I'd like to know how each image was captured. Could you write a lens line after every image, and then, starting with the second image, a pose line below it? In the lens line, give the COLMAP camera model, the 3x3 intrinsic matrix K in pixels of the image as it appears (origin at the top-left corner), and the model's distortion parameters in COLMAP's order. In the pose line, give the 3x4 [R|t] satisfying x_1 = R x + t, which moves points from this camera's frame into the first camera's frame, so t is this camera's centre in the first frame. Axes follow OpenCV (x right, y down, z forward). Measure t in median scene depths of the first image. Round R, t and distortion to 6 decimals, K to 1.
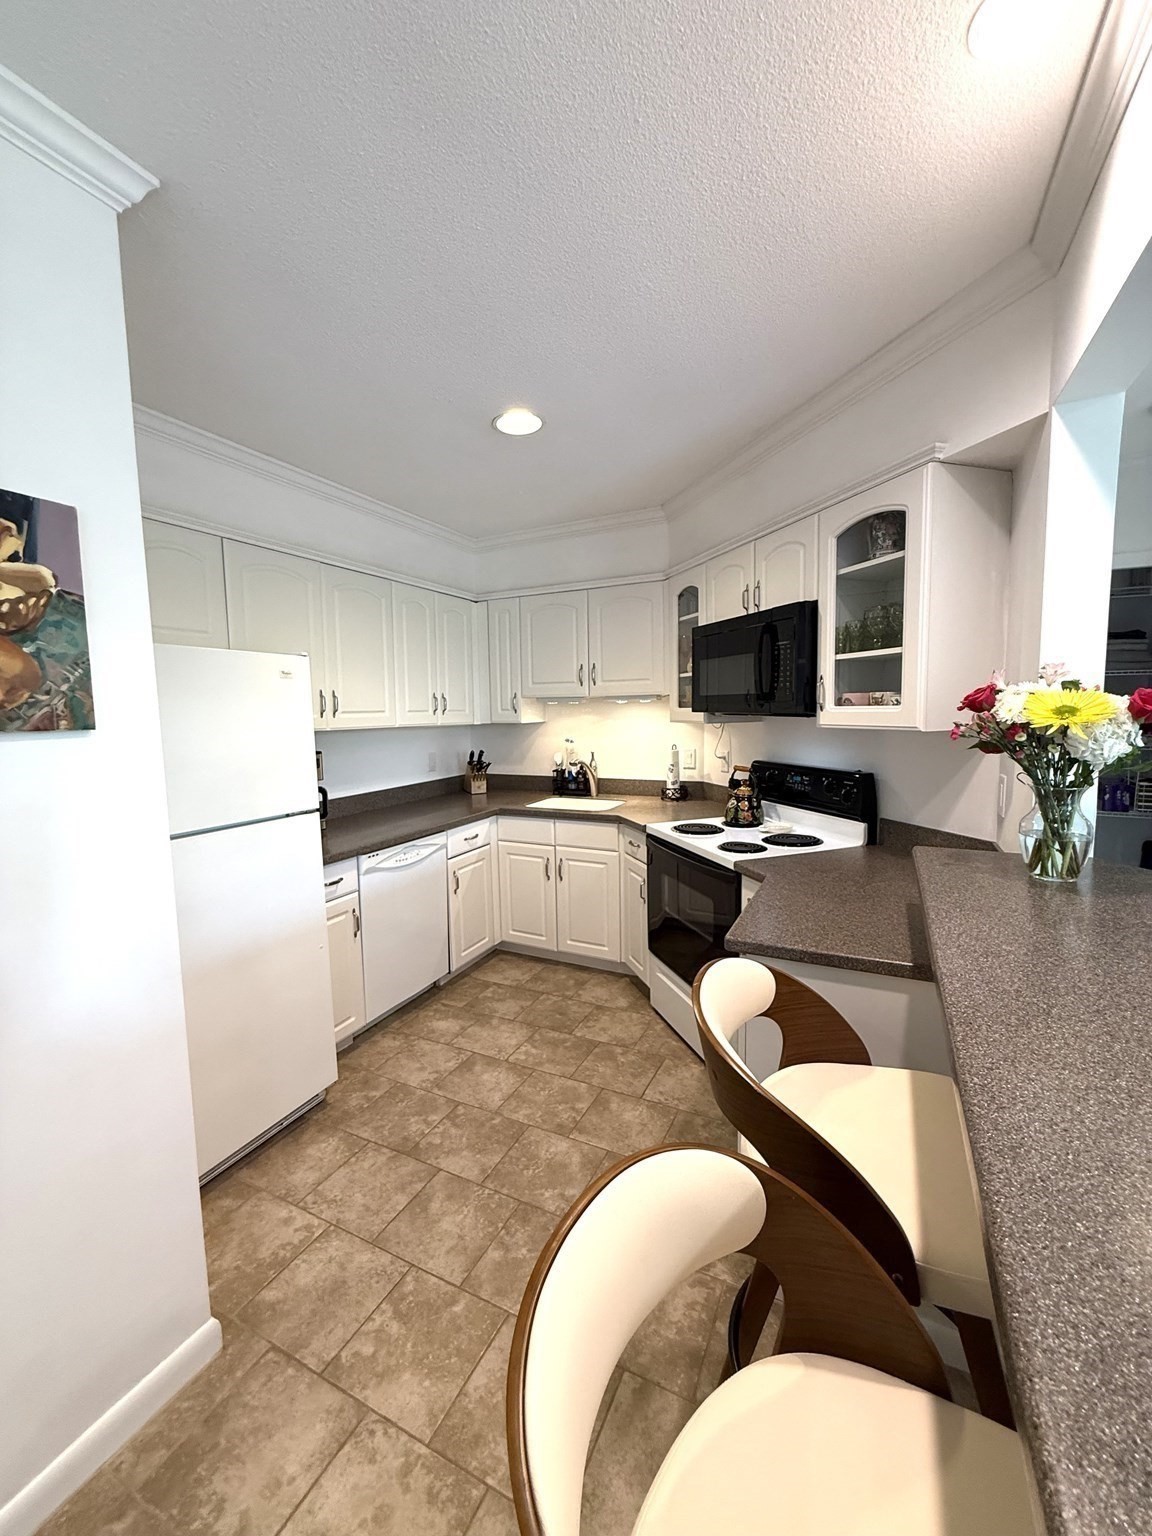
lens RADIAL K [[610.8, 0, 576.3], [0, 610.8, 766.5], [0, 0, 1]] dist [-0.002163, 0.000044]
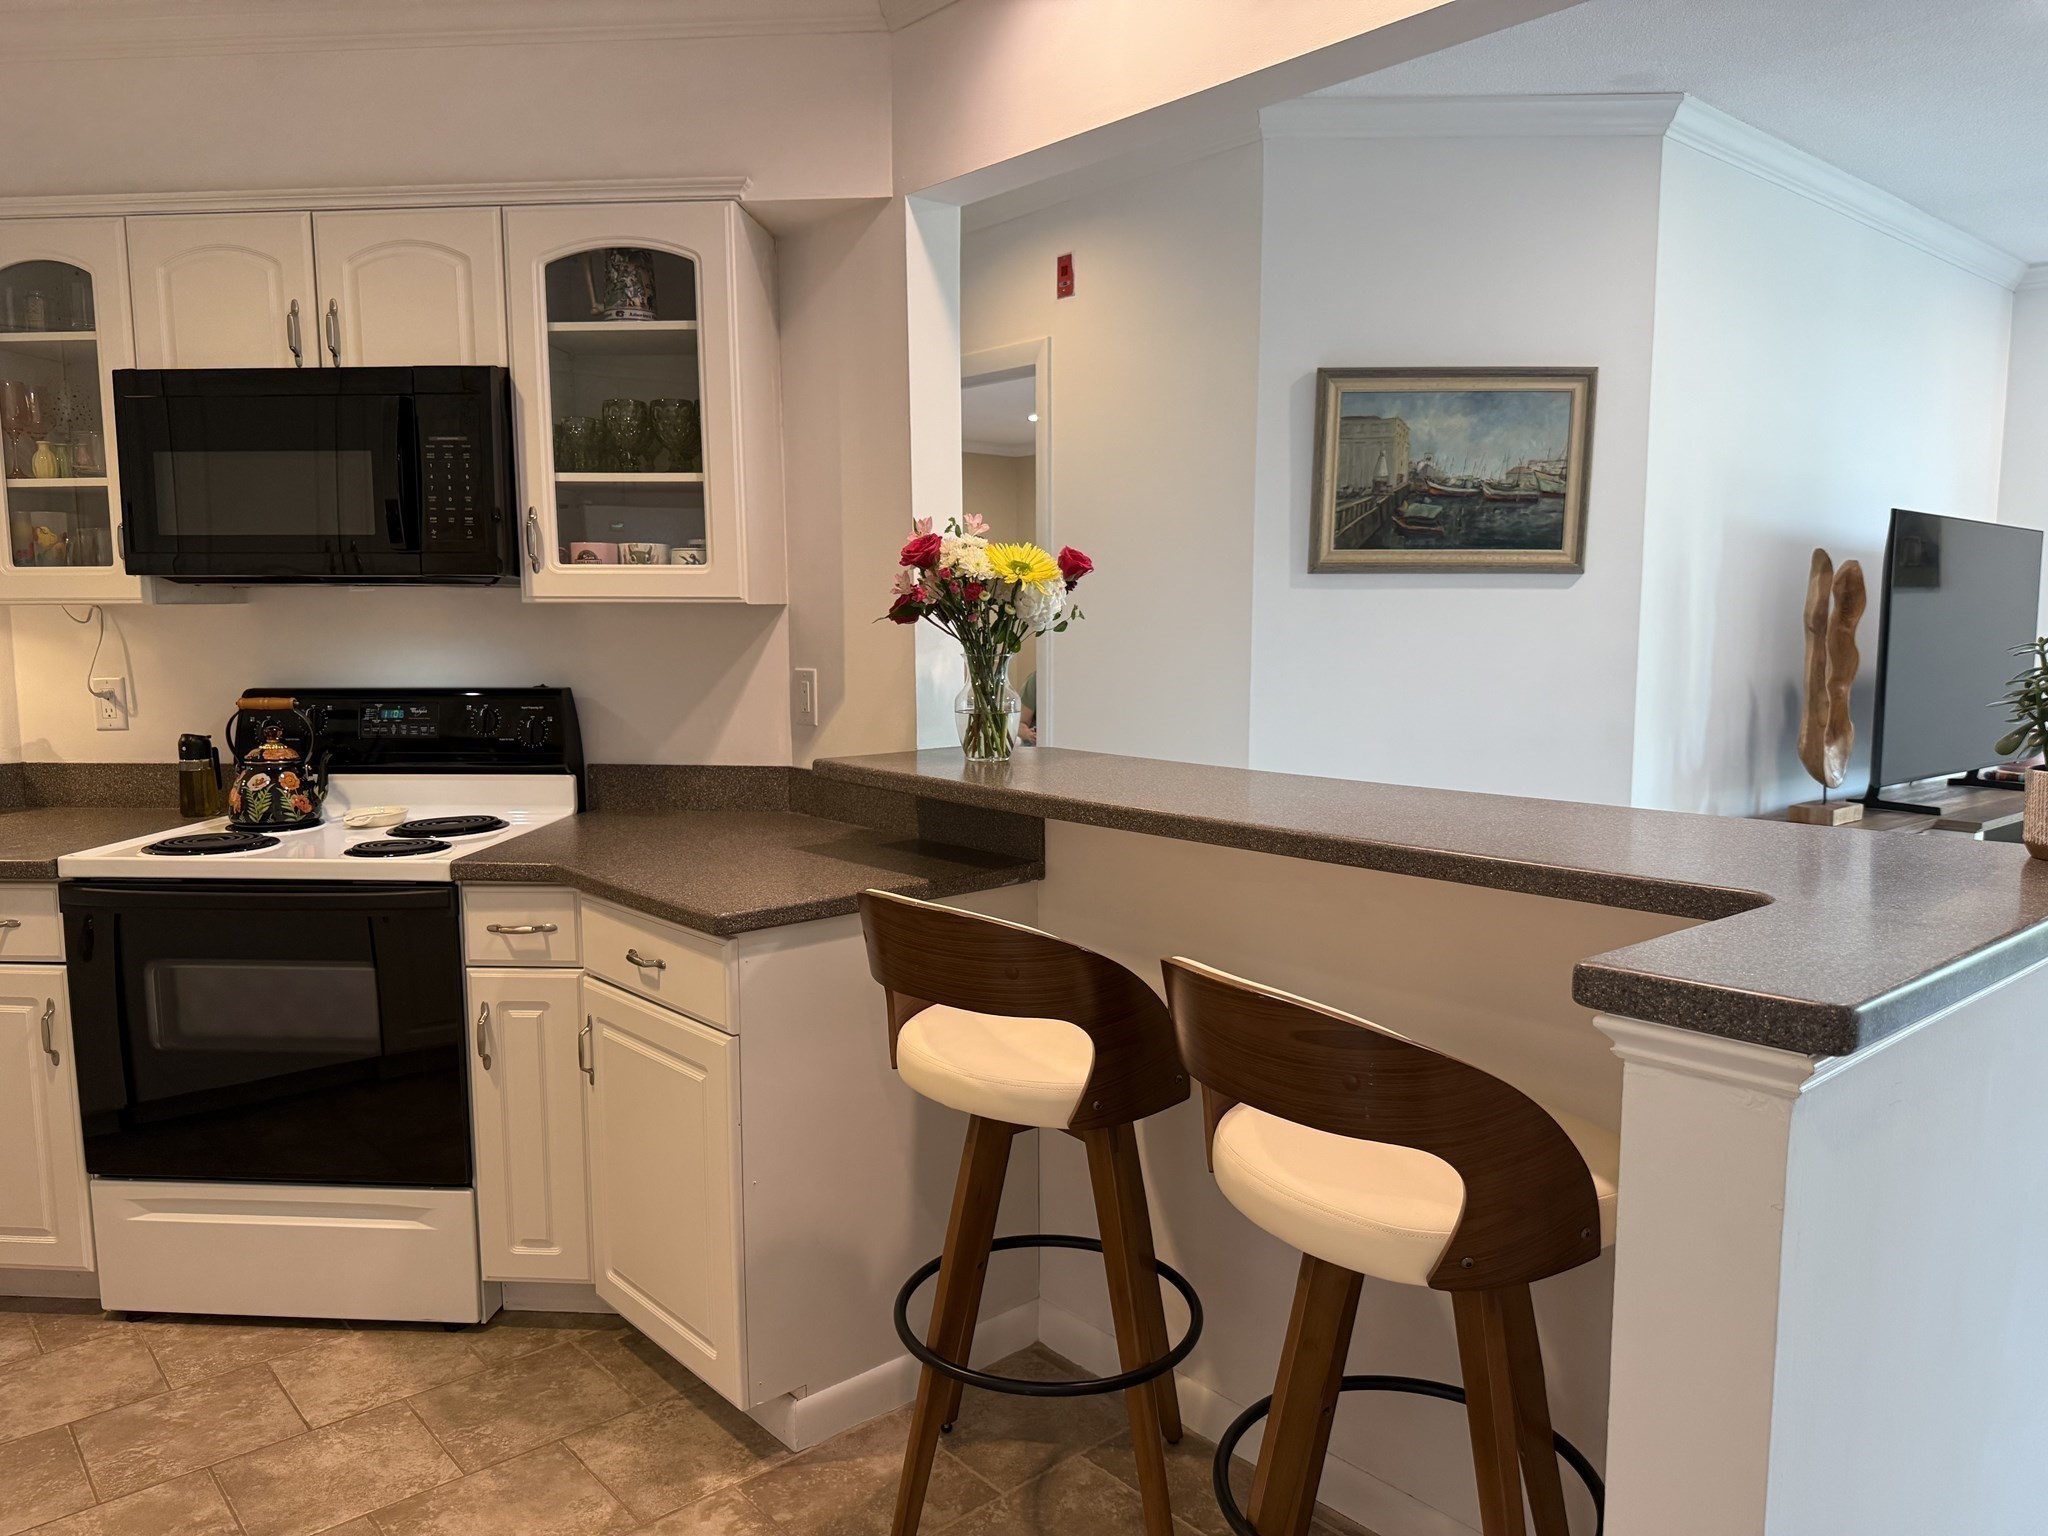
lens RADIAL K [[1448.1, 0, 1028.7], [0, 1448.1, 775.0], [0, 0, 1]] dist [0.001465, -0.003644]
pose [[0.383300, -0.087447, 0.919475, -0.653391], [0.083479, 0.994713, 0.059803, 0.050833], [-0.919844, 0.053835, 0.388574, 0.086080]]
